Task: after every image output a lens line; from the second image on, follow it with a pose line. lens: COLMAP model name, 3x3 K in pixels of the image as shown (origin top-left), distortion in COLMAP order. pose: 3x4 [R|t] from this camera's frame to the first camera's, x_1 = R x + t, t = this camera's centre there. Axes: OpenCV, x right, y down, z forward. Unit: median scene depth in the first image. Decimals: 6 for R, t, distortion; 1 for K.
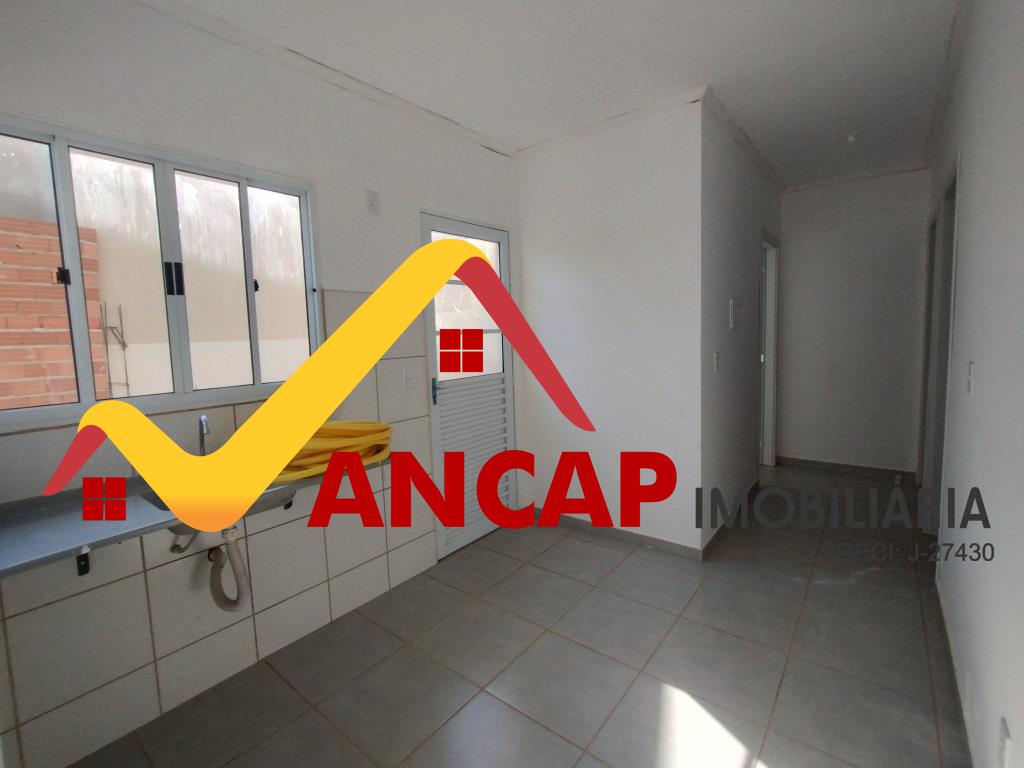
lens RADIAL K [[462.0, 0, 510.9], [0, 462.0, 377.0], [0, 0, 1]] dist [-0.000652, -0.000126]
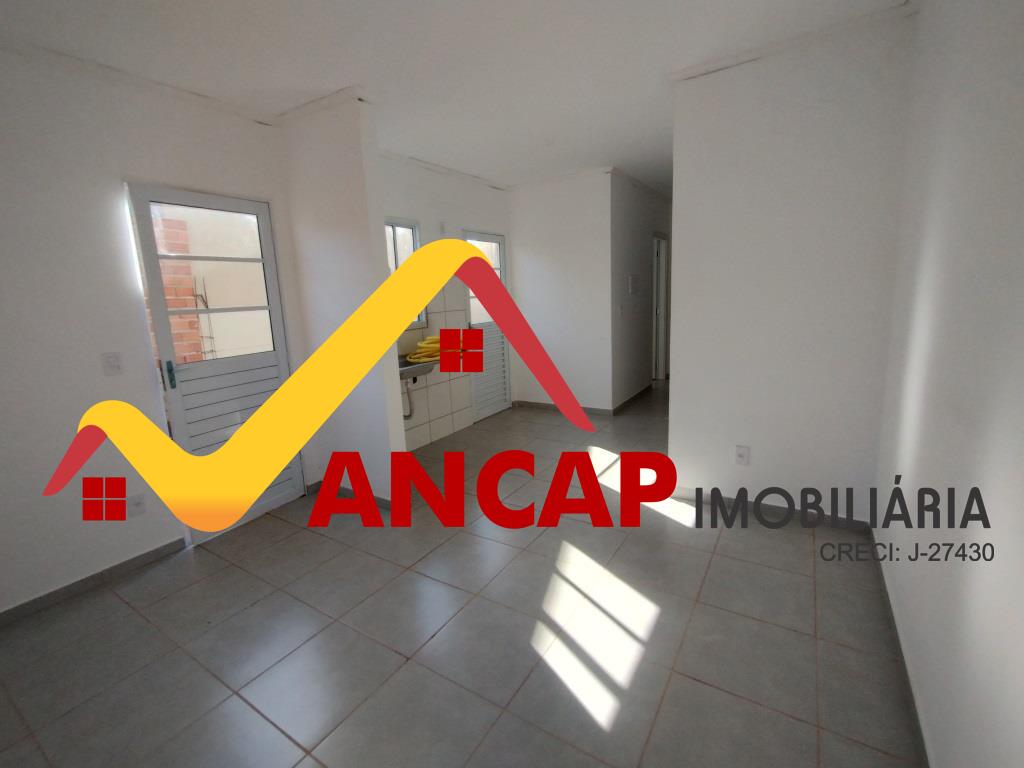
lens RADIAL K [[462.0, 0, 510.9], [0, 462.0, 377.0], [0, 0, 1]] dist [-0.000652, -0.000126]
pose [[0.993479, -0.029503, 0.110129, -0.197066], [0.020824, 0.996646, 0.079145, 0.071650], [-0.112095, -0.076336, 0.990761, -0.771286]]
